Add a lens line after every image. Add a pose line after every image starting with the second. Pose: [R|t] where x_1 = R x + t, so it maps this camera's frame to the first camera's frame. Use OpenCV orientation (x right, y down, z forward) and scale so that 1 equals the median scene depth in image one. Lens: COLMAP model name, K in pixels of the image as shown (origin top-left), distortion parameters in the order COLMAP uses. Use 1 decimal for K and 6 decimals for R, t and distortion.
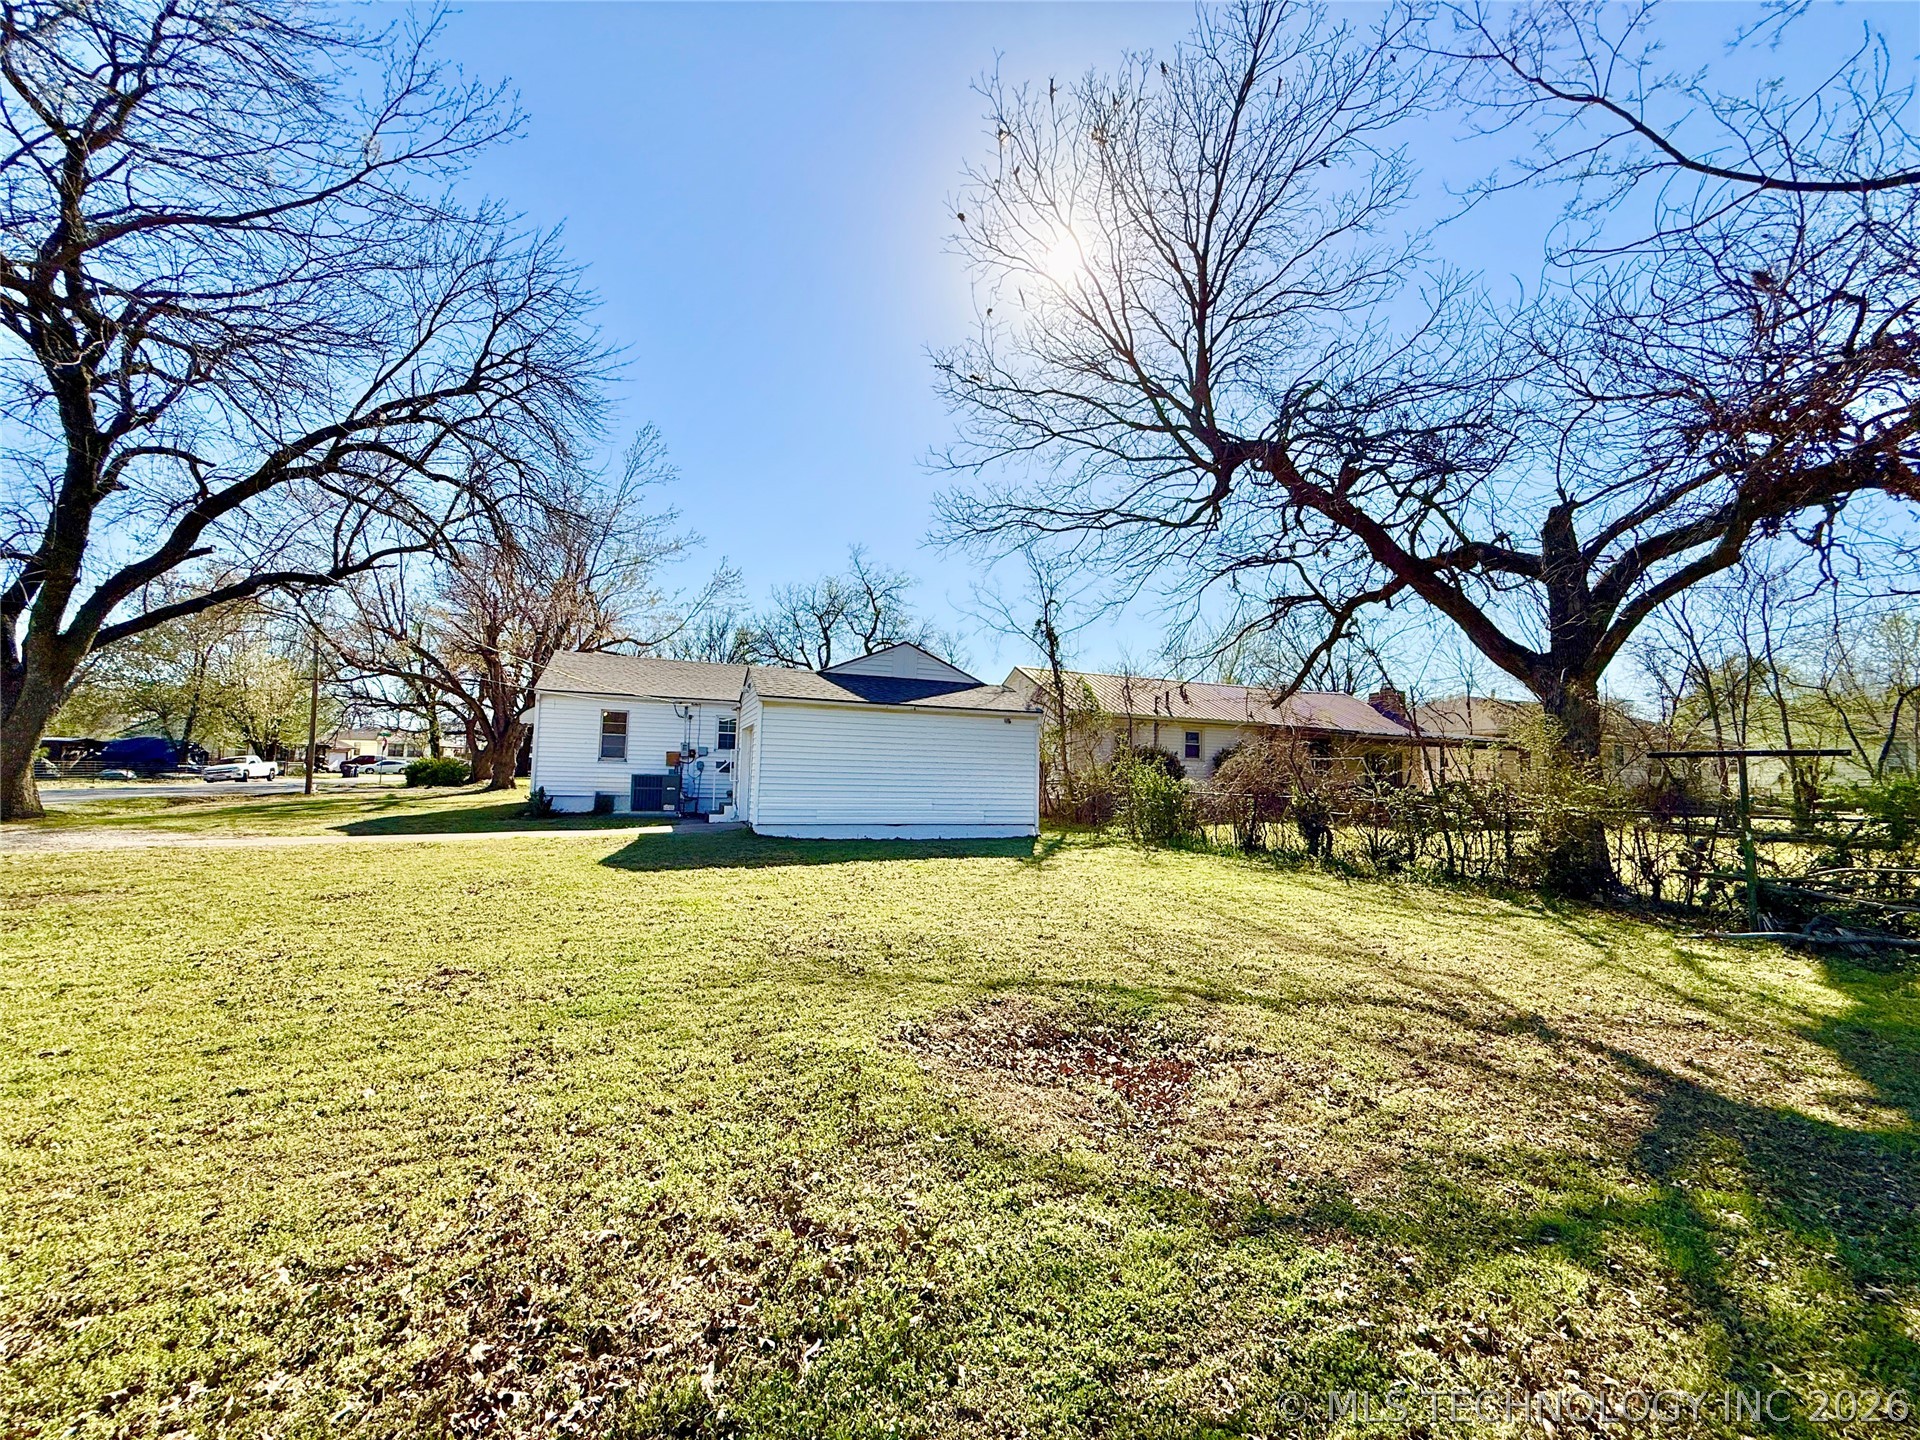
lens RADIAL K [[761.6, 0, 932.9], [0, 761.6, 717.6], [0, 0, 1]] dist [0.000431, -0.000507]
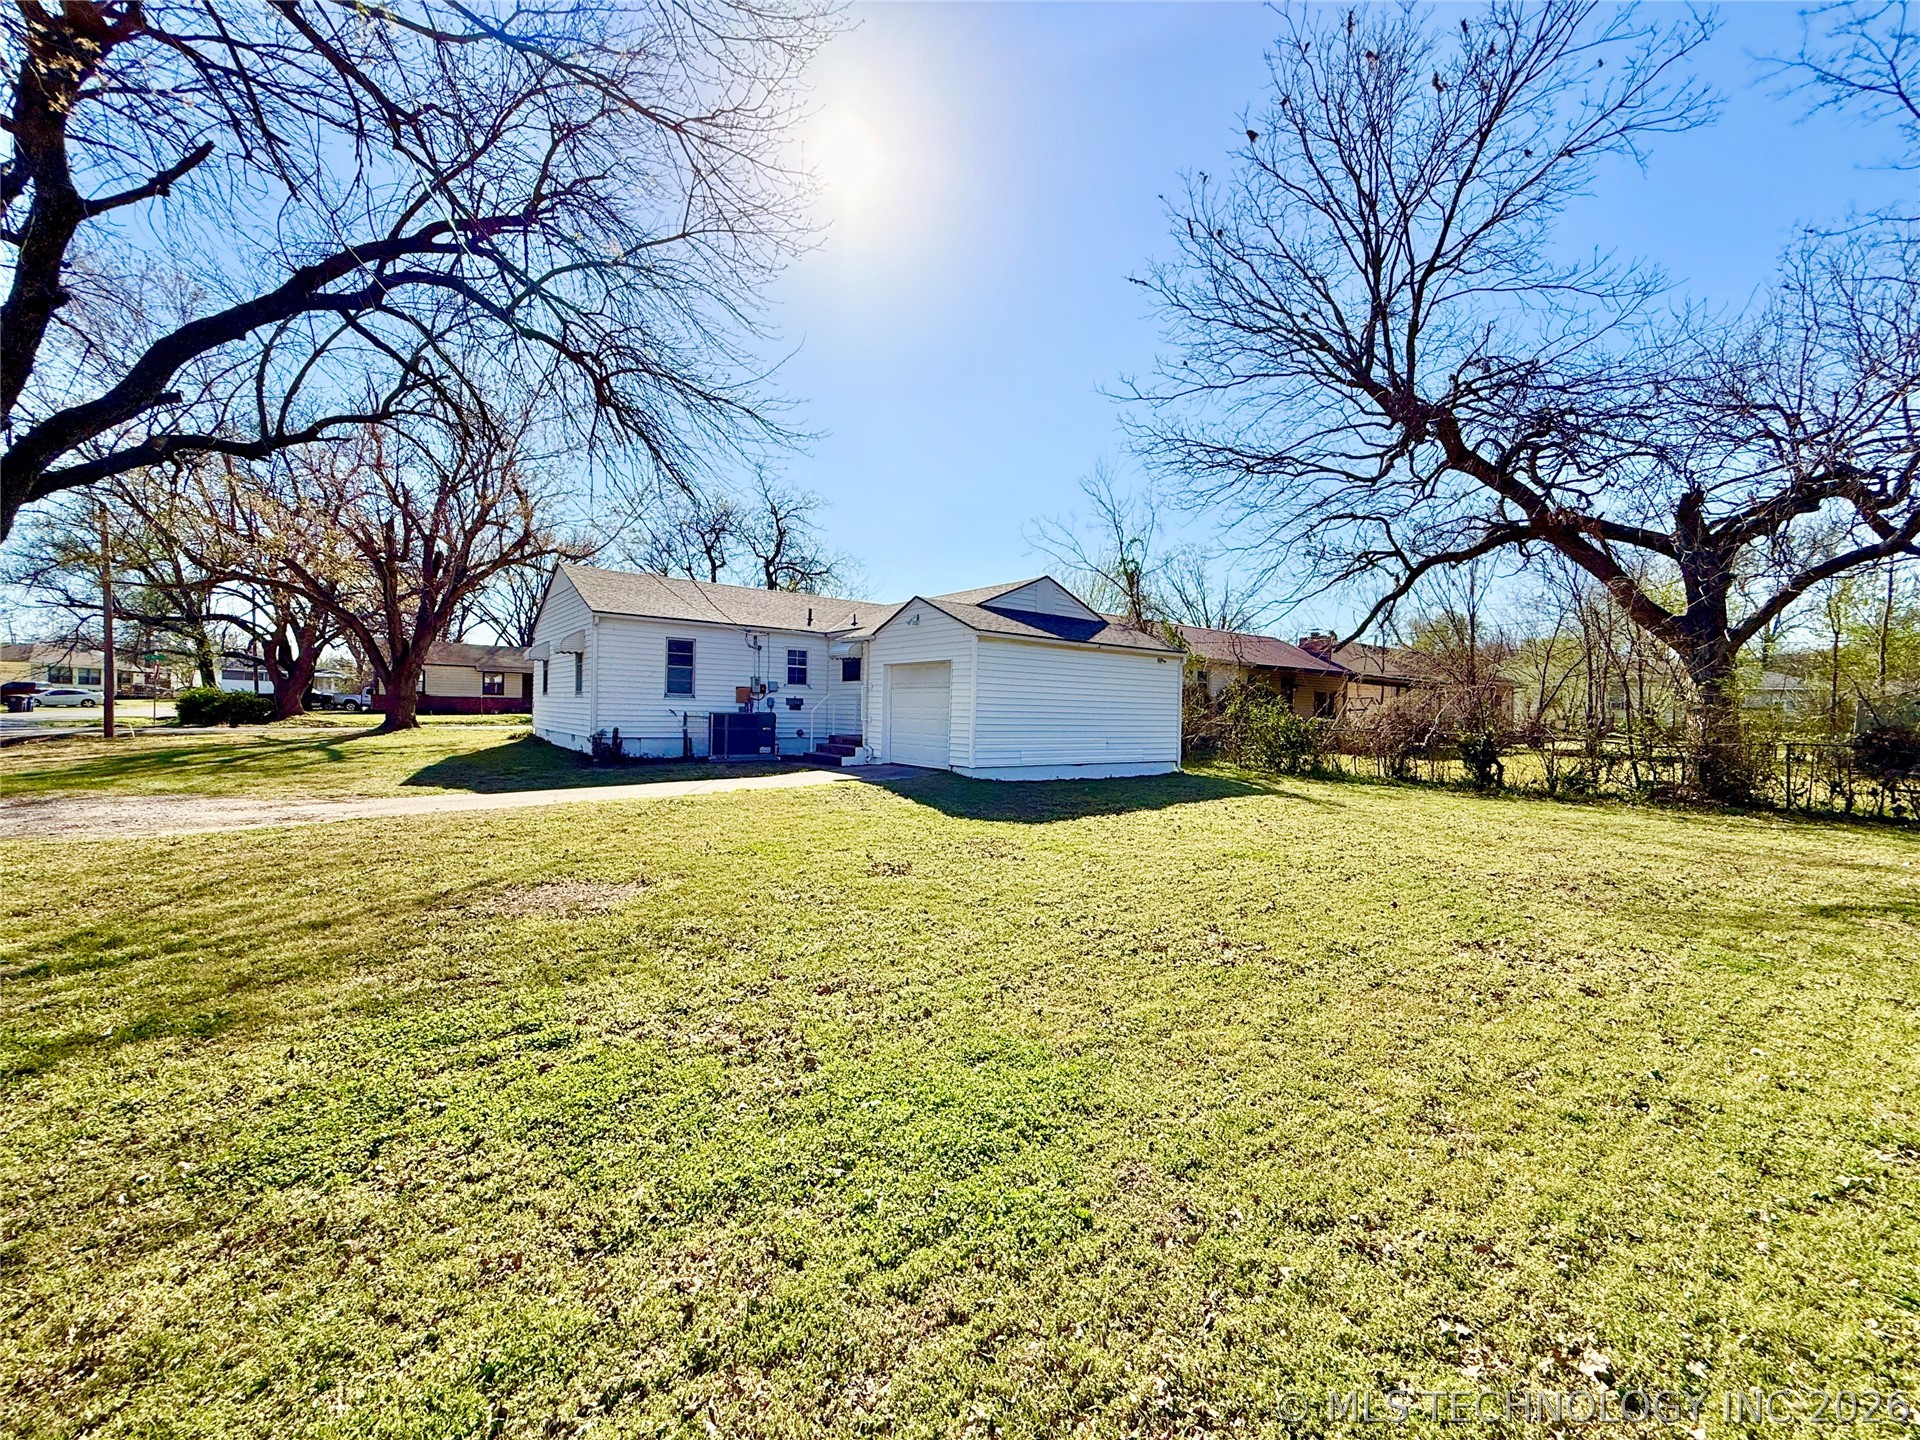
lens RADIAL K [[761.6, 0, 945.1], [0, 761.6, 704.3], [0, 0, 1]] dist [0.000431, -0.000507]
pose [[0.958140, -0.001806, 0.286293, -0.420760], [-0.019680, 0.997199, 0.072153, -0.003655], [-0.285621, -0.074767, 0.955422, 0.098549]]
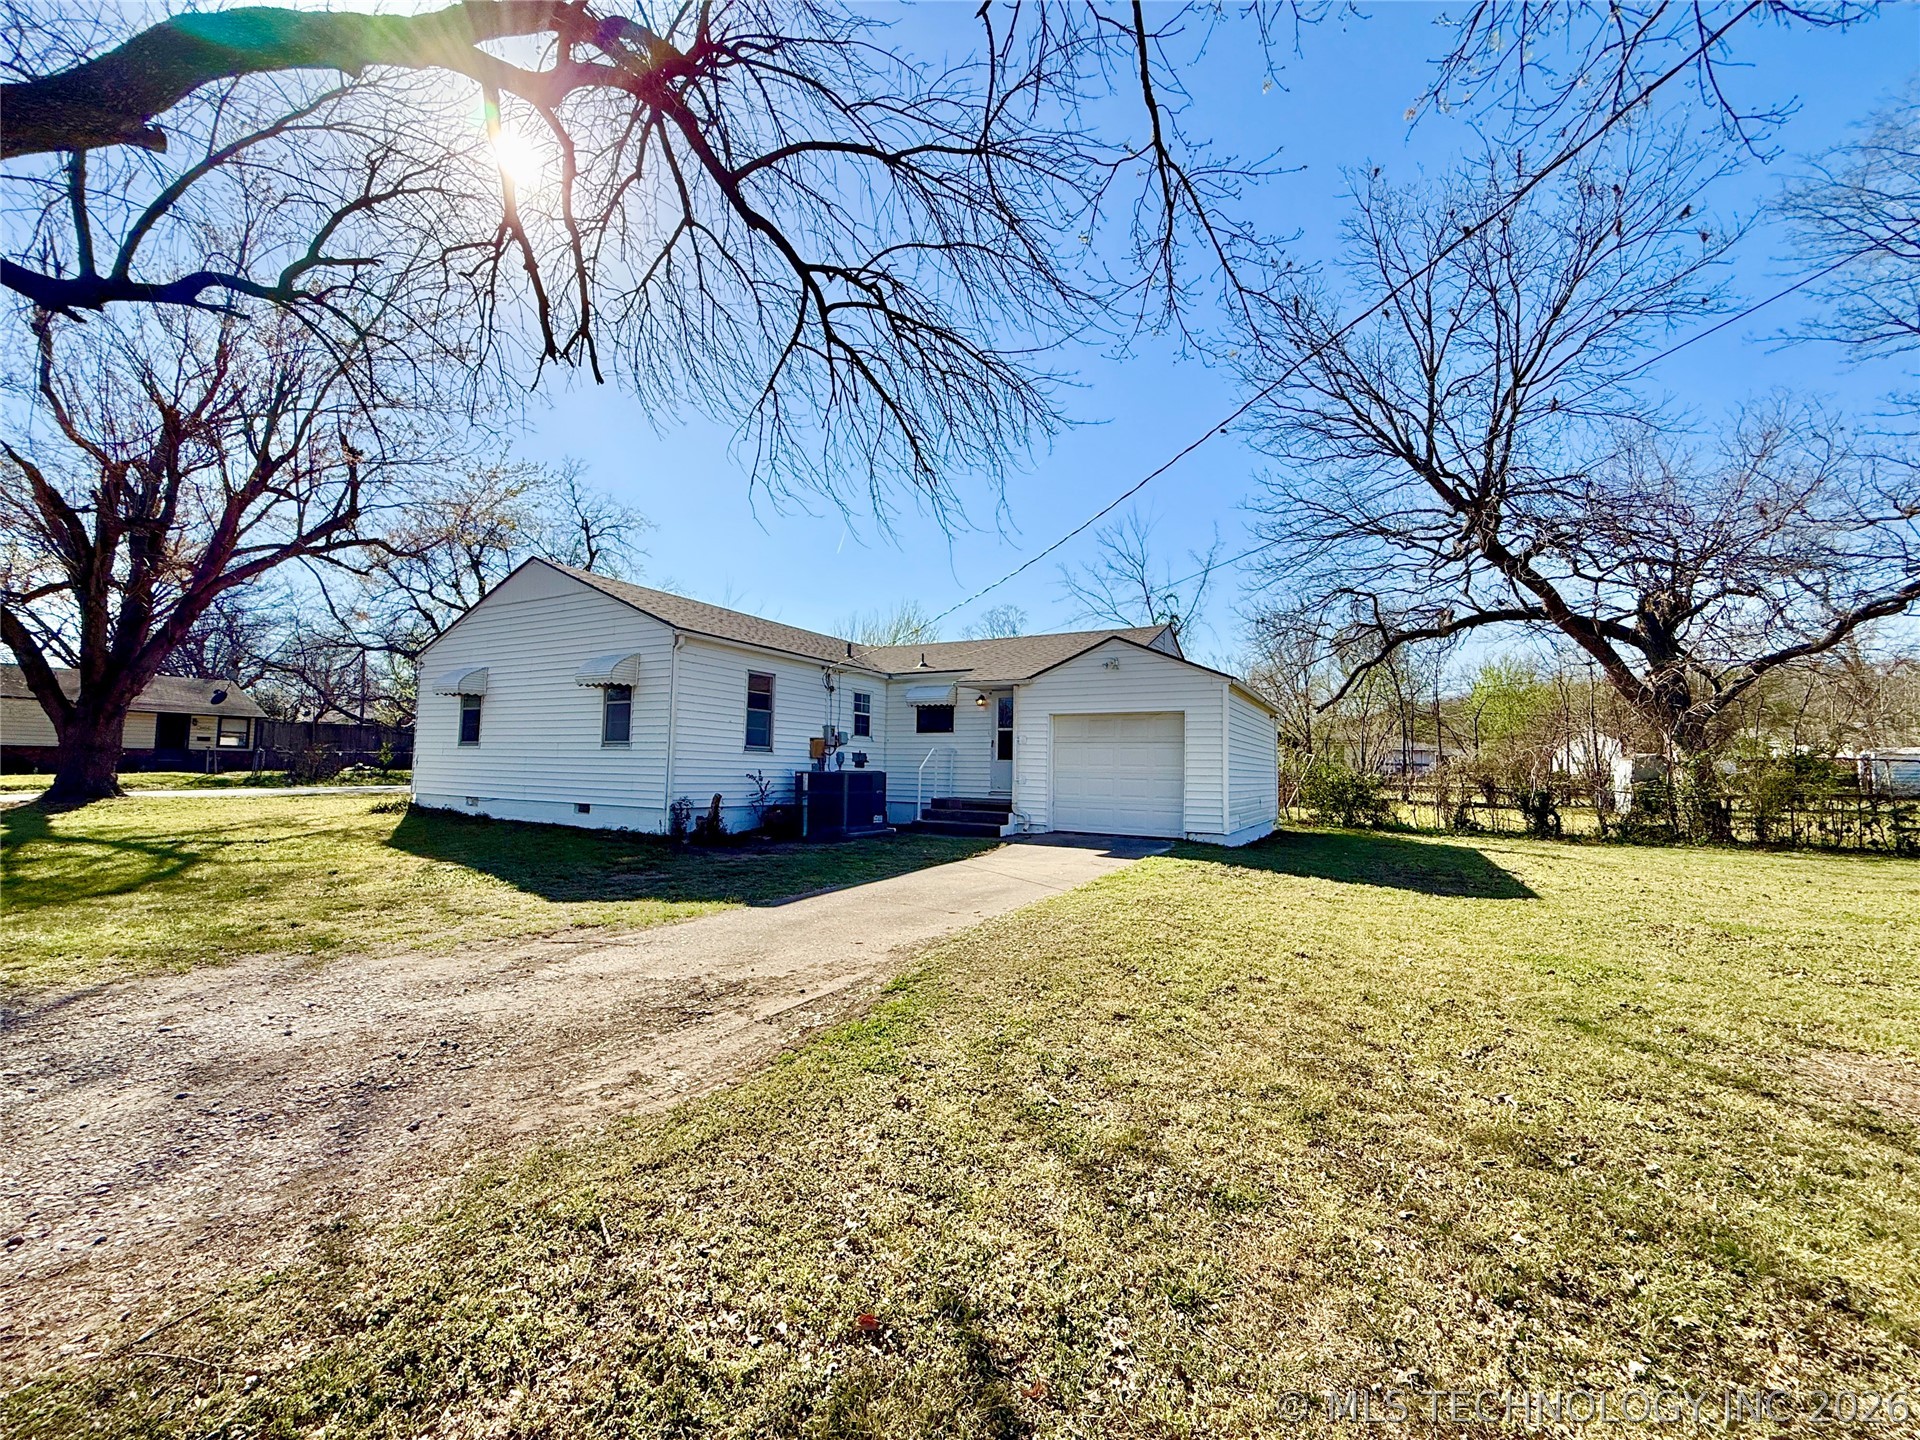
lens RADIAL K [[761.6, 0, 954.4], [0, 761.6, 710.2], [0, 0, 1]] dist [0.000431, -0.000507]
pose [[0.772367, 0.041137, 0.633843, -0.777871], [-0.049832, 0.998749, -0.004097, 0.018639], [-0.633219, -0.028421, 0.773451, 0.440146]]
